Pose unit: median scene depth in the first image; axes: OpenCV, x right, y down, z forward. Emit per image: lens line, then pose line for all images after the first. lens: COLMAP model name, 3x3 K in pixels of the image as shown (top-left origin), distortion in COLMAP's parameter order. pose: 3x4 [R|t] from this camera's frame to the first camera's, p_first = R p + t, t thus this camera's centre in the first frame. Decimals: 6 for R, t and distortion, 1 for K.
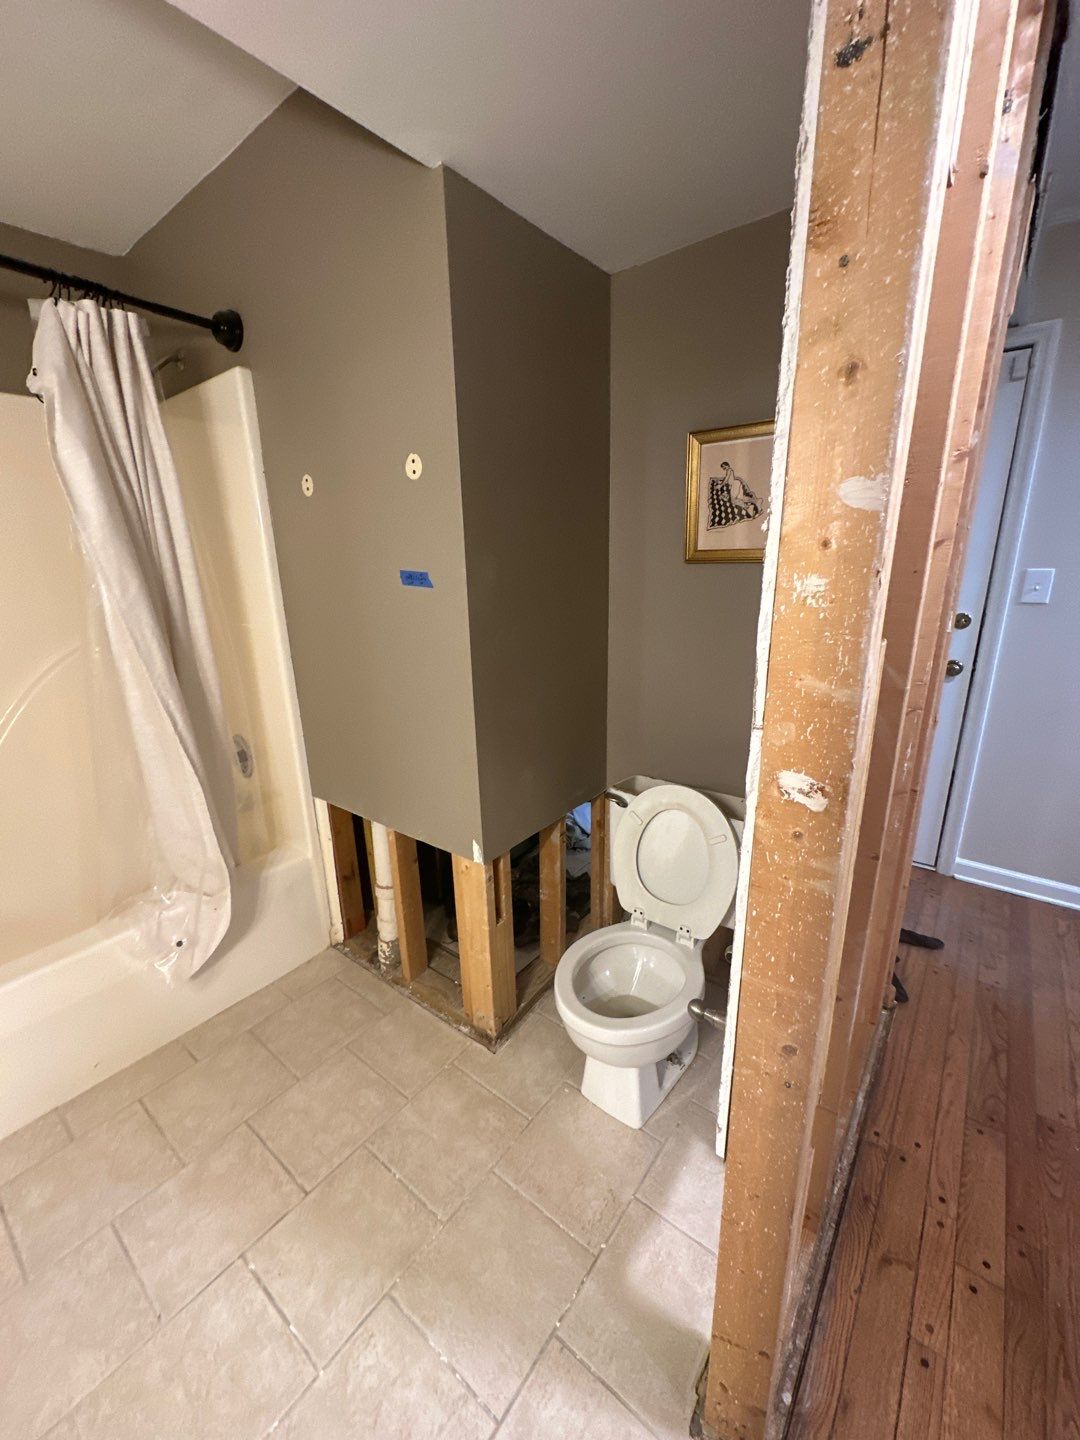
lens RADIAL K [[572.7, 0, 543.5], [0, 572.7, 724.4], [0, 0, 1]] dist [-0.003148, -0.000750]
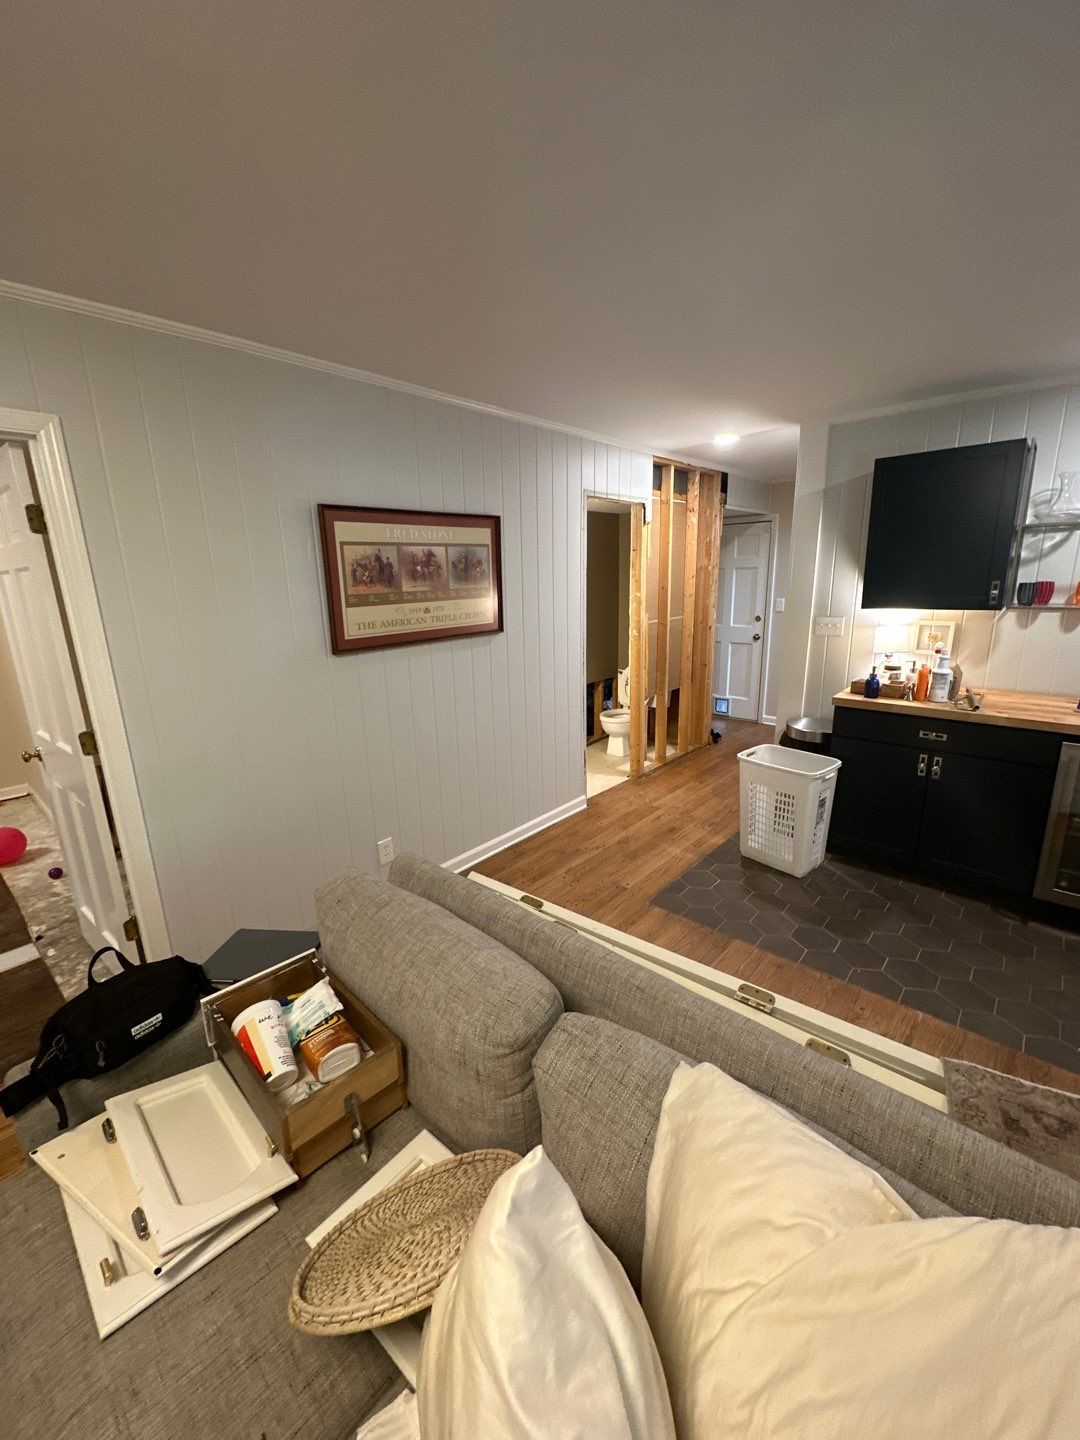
lens RADIAL K [[572.7, 0, 541.4], [0, 572.7, 719.0], [0, 0, 1]] dist [-0.003148, -0.000750]
pose [[0.997169, 0.013292, -0.074007, -0.079983], [-0.016343, 0.999035, -0.040770, 0.640822], [0.073394, 0.041864, 0.996424, -2.650583]]
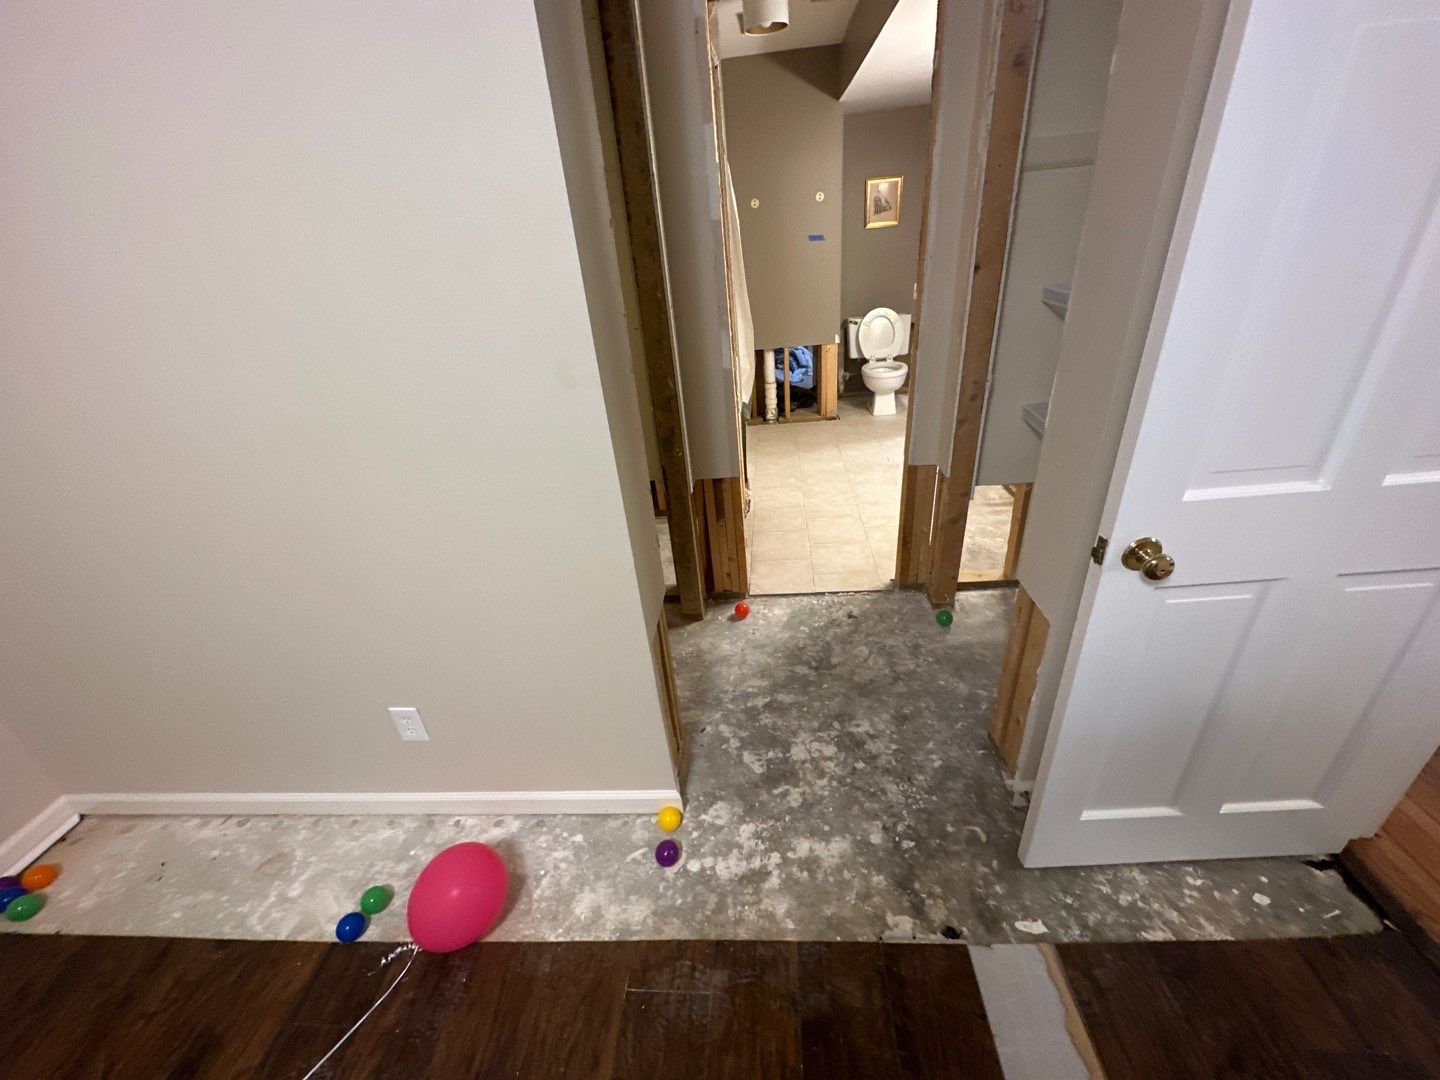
lens RADIAL K [[572.7, 0, 720.2], [0, 572.7, 544.8], [0, 0, 1]] dist [-0.003148, -0.000750]
pose [[0.831074, -0.311294, 0.460881, -2.450451], [0.218787, 0.944859, 0.243665, 0.401670], [-0.511319, -0.101669, 0.853356, -1.381727]]
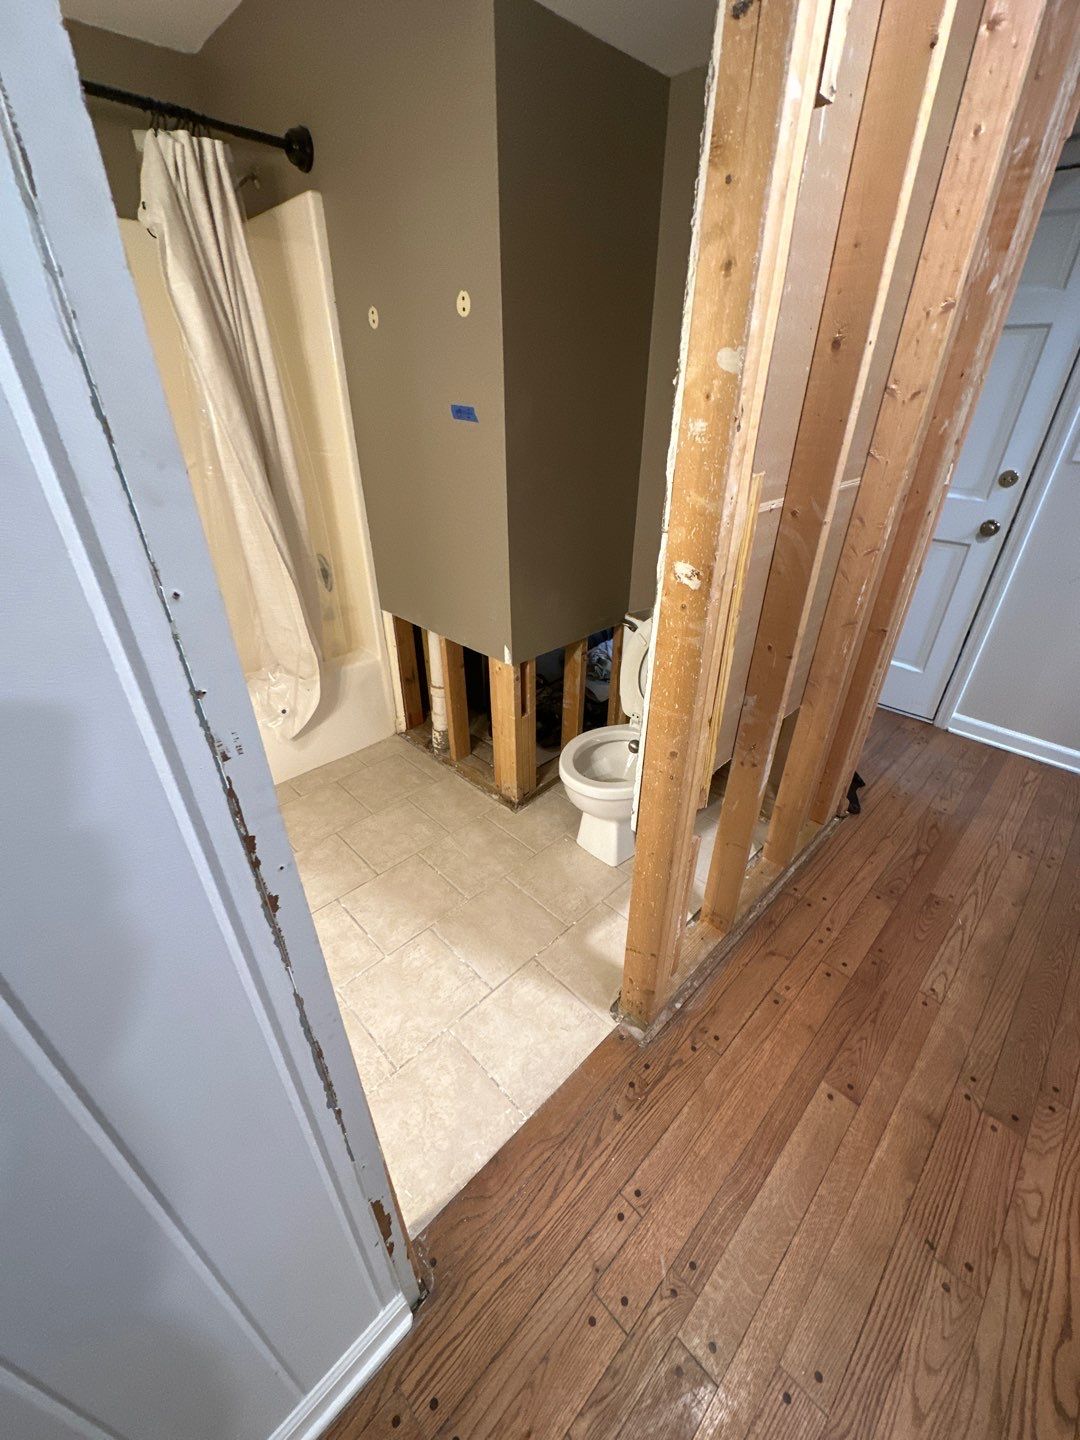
lens RADIAL K [[572.7, 0, 545.3], [0, 572.7, 722.4], [0, 0, 1]] dist [-0.003148, -0.000750]
pose [[0.991352, 0.086960, -0.098280, 0.109215], [-0.060878, 0.968210, 0.242616, 0.061441], [0.116253, -0.234535, 0.965131, -0.247730]]
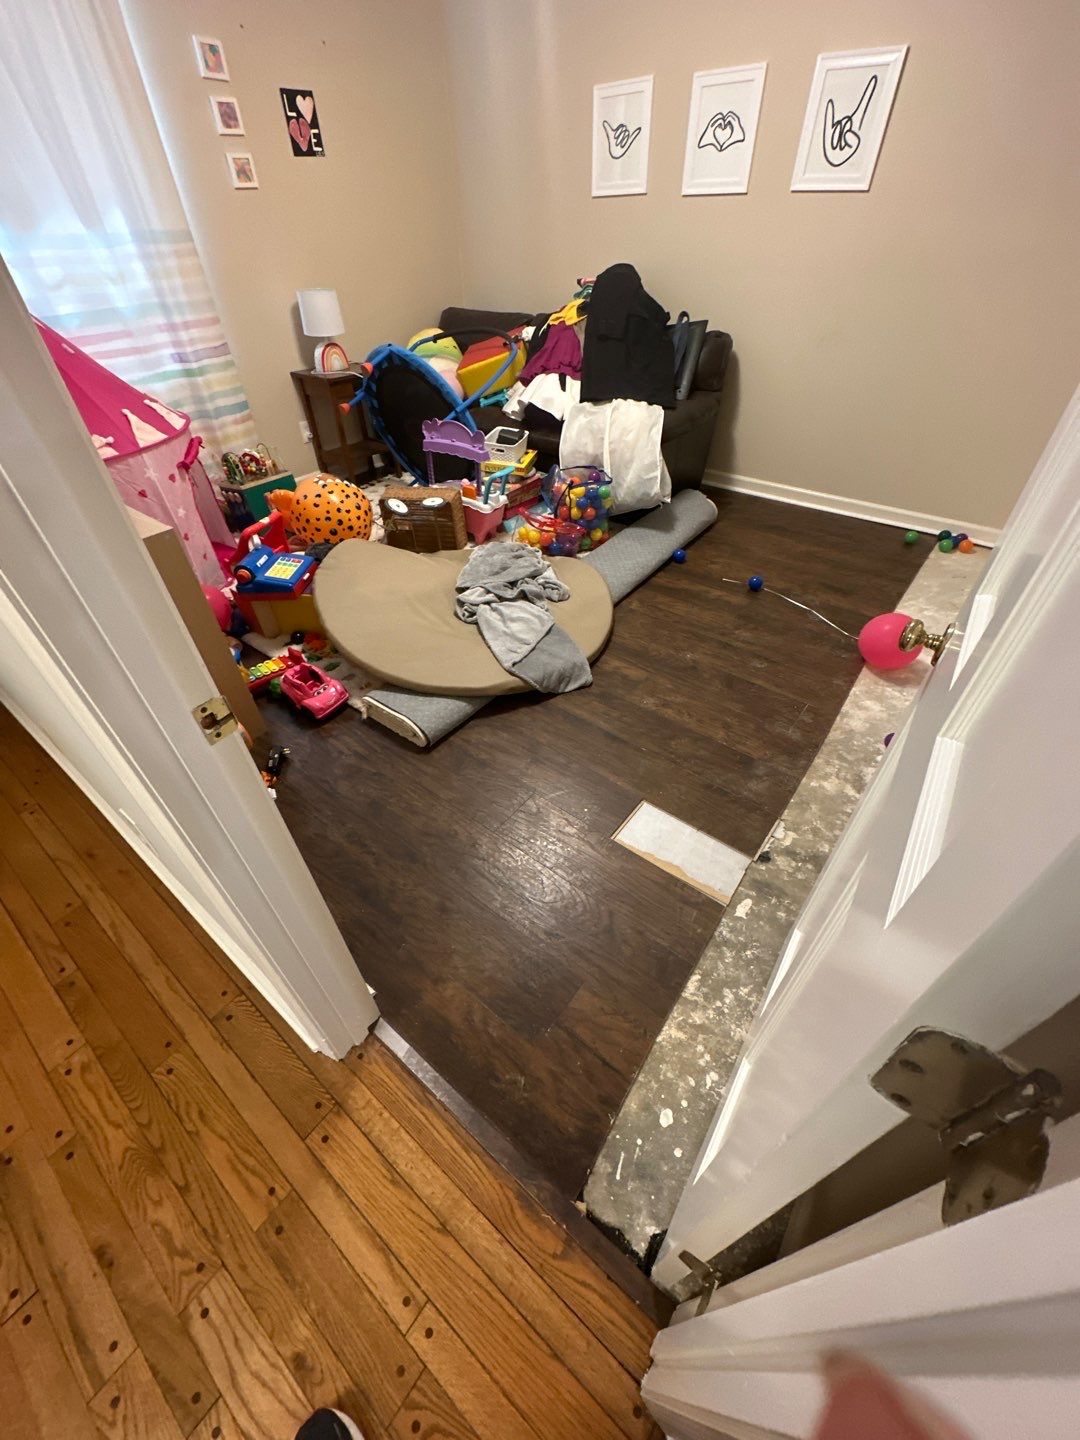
lens RADIAL K [[572.7, 0, 544.8], [0, 572.7, 722.6], [0, 0, 1]] dist [-0.003148, -0.000750]
pose [[-0.009427, 0.685663, -0.727859, -1.229624], [-0.262793, 0.700606, 0.663393, 0.474758], [0.964806, 0.197530, 0.173583, -1.524511]]
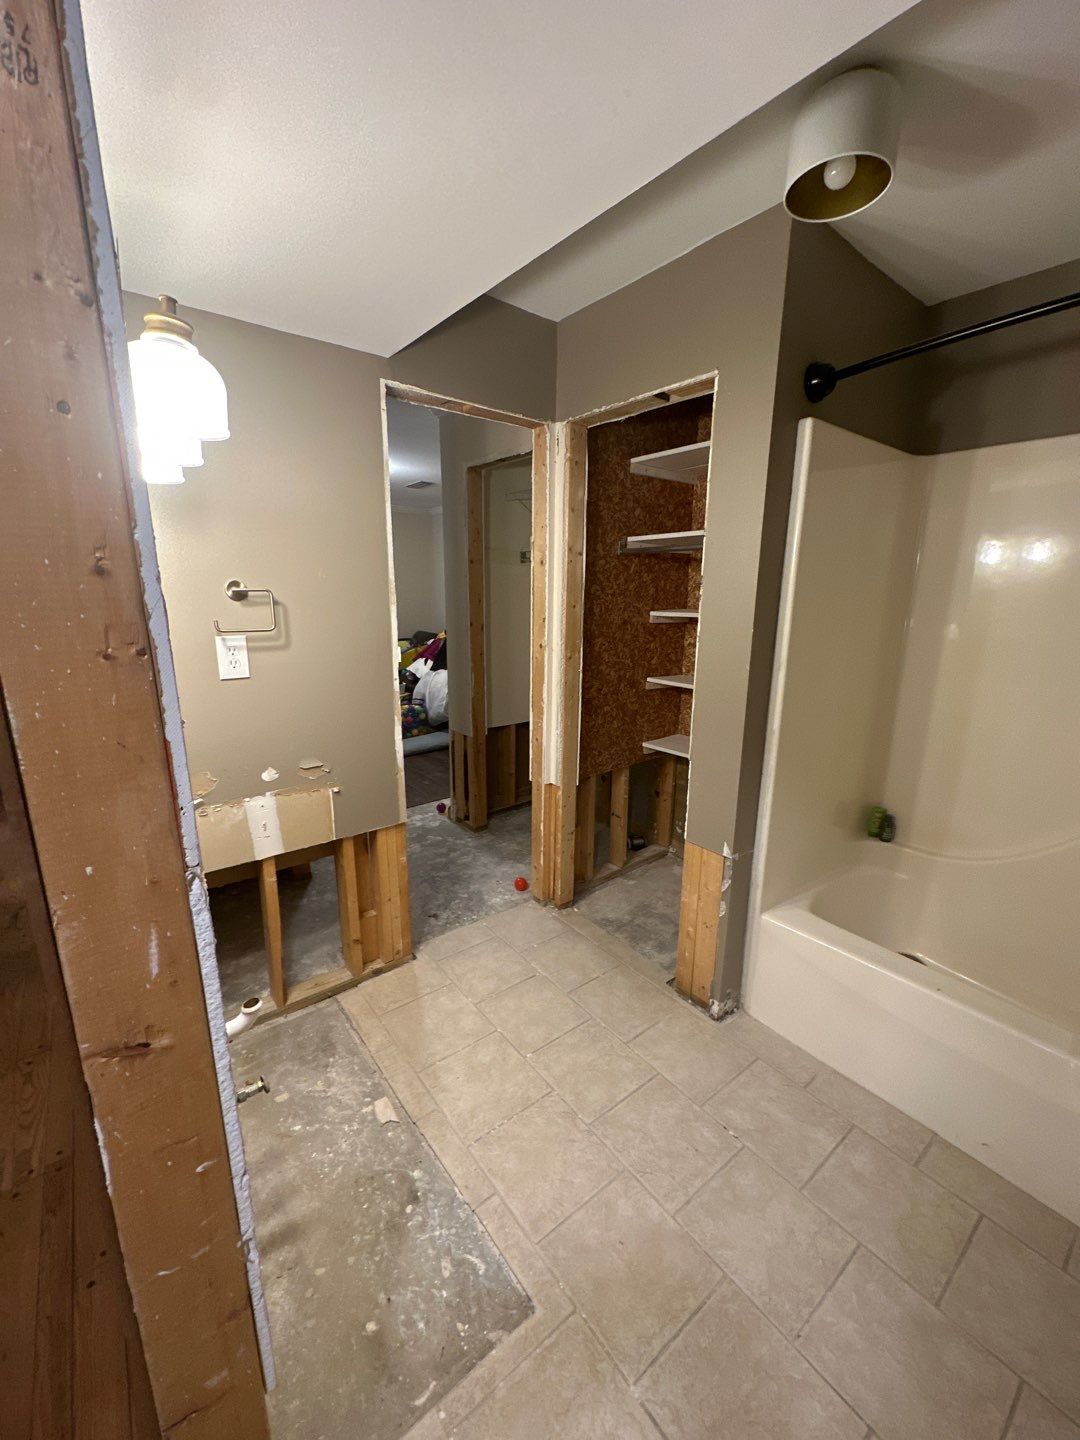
lens RADIAL K [[572.7, 0, 539.2], [0, 572.7, 721.1], [0, 0, 1]] dist [-0.003148, -0.000750]
pose [[-0.249925, 0.241949, -0.937549, 0.113389], [-0.274493, 0.910850, 0.308231, -0.131499], [0.928543, 0.334385, -0.161230, 0.275647]]
